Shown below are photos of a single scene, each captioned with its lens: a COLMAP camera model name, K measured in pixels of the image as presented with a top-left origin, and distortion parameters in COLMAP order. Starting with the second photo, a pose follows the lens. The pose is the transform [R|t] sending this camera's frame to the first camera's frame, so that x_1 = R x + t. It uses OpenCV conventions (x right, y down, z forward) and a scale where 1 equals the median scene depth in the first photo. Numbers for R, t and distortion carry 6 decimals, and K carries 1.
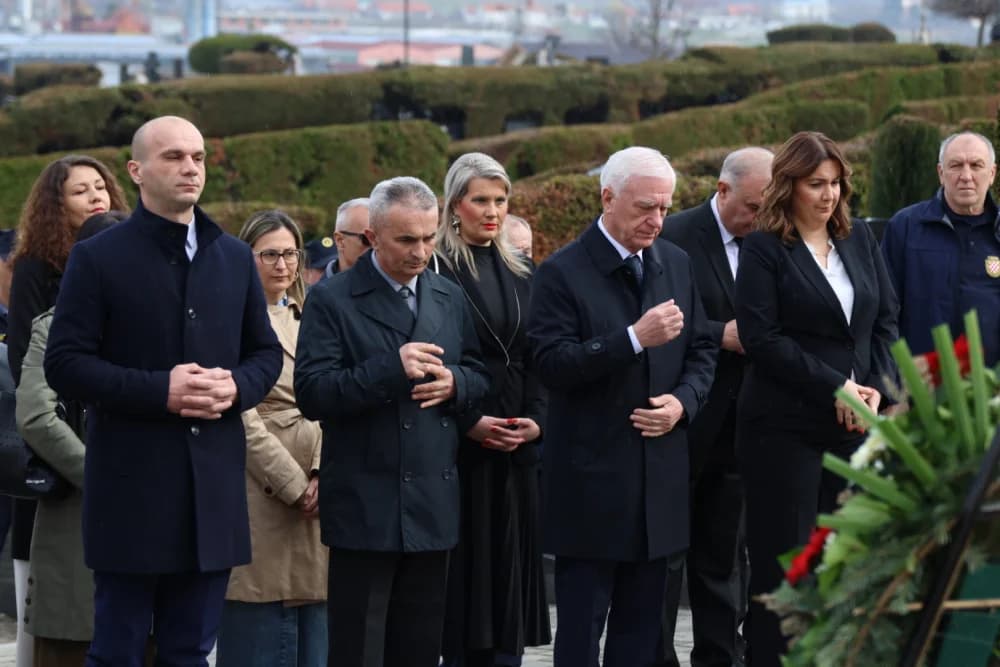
lens RADIAL K [[2942.1, 0, 494.7], [0, 2942.1, 334.9], [0, 0, 1]] dist [0.241625, -1.227066]
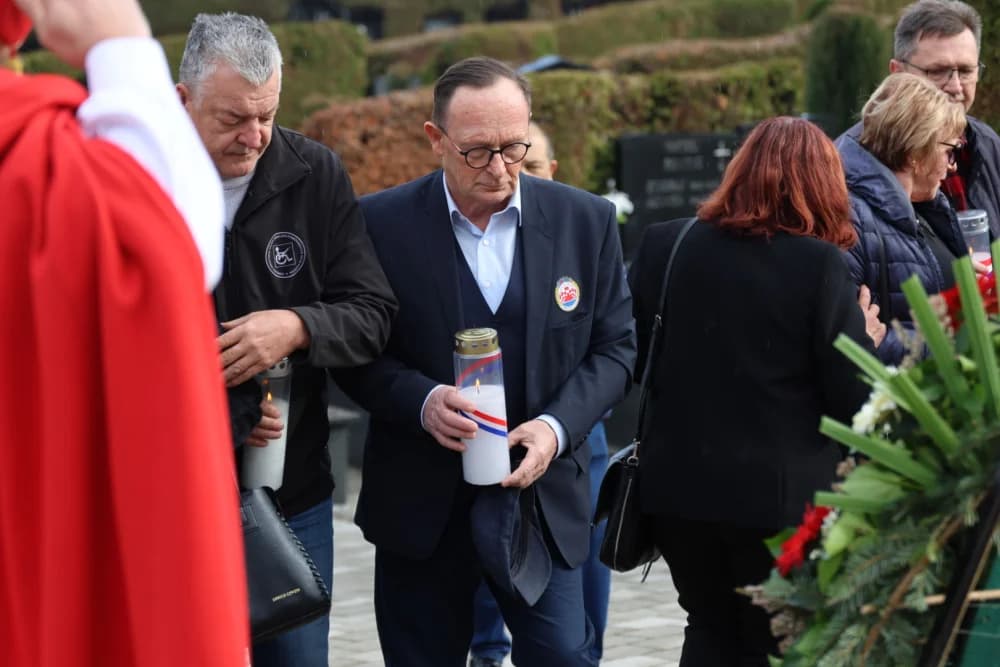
lens RADIAL K [[2942.1, 0, 494.7], [0, 2942.1, 334.9], [0, 0, 1]] dist [0.241625, -1.227066]
pose [[0.999479, -0.019907, 0.025421, 0.000949], [0.019041, 0.999245, 0.033861, -0.011598], [-0.026076, -0.033360, 0.999103, 0.187327]]
